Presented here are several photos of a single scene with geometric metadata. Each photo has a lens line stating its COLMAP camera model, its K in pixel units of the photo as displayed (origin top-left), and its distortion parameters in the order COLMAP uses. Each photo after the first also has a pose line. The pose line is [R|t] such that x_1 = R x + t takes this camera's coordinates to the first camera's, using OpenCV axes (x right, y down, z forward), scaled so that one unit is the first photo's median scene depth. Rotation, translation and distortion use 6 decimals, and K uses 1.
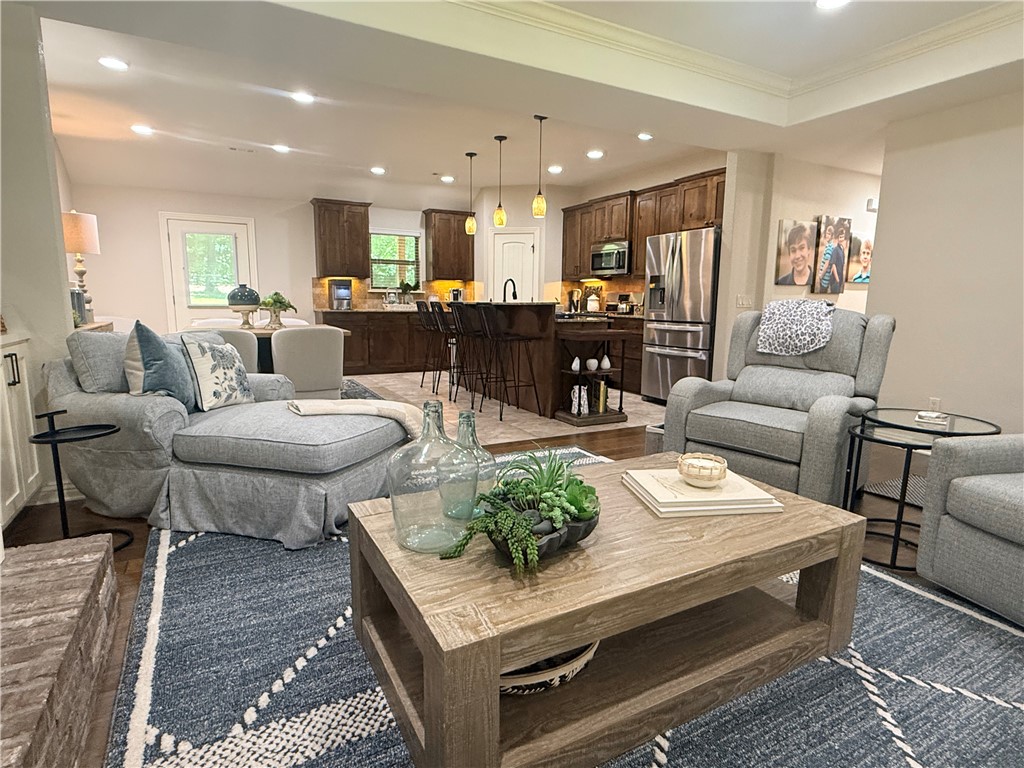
lens RADIAL K [[549.2, 0, 511.1], [0, 549.2, 382.3], [0, 0, 1]] dist [0.001786, 0.000008]
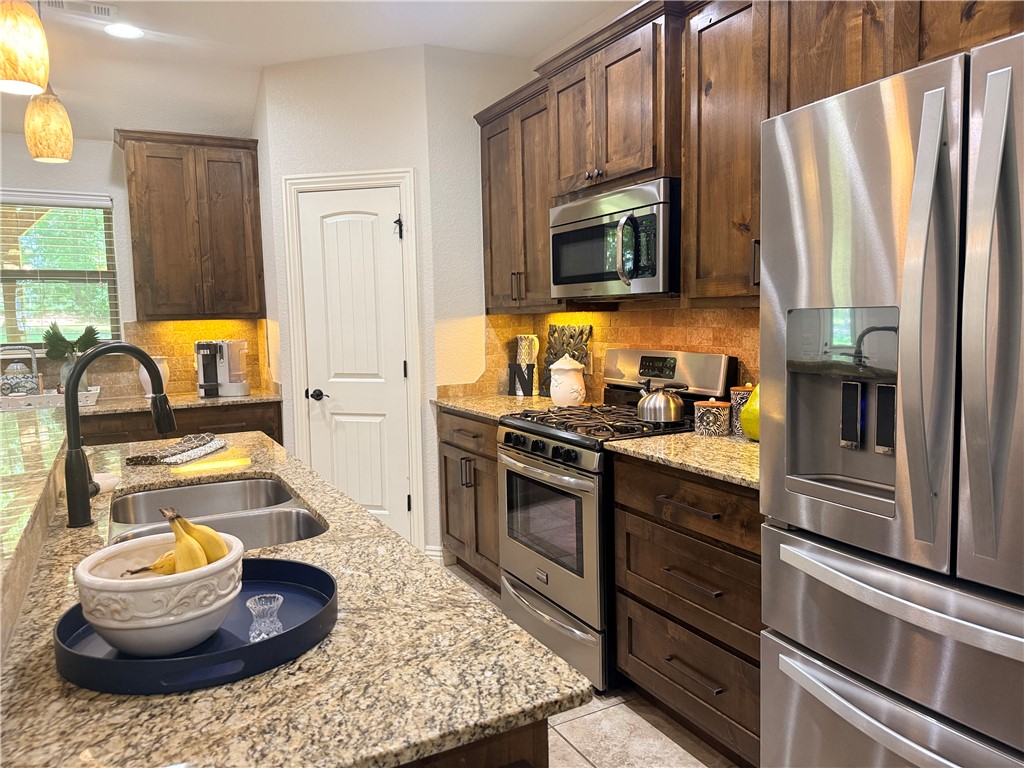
lens RADIAL K [[715.6, 0, 512.0], [0, 715.6, 384.0], [0, 0, 1]] dist [0.062239, -0.096325]
pose [[0.999515, -0.031148, 0.000001, 0.116904], [0.031096, 0.997851, -0.057672, -0.118087], [0.001795, 0.057644, 0.998336, 0.566286]]
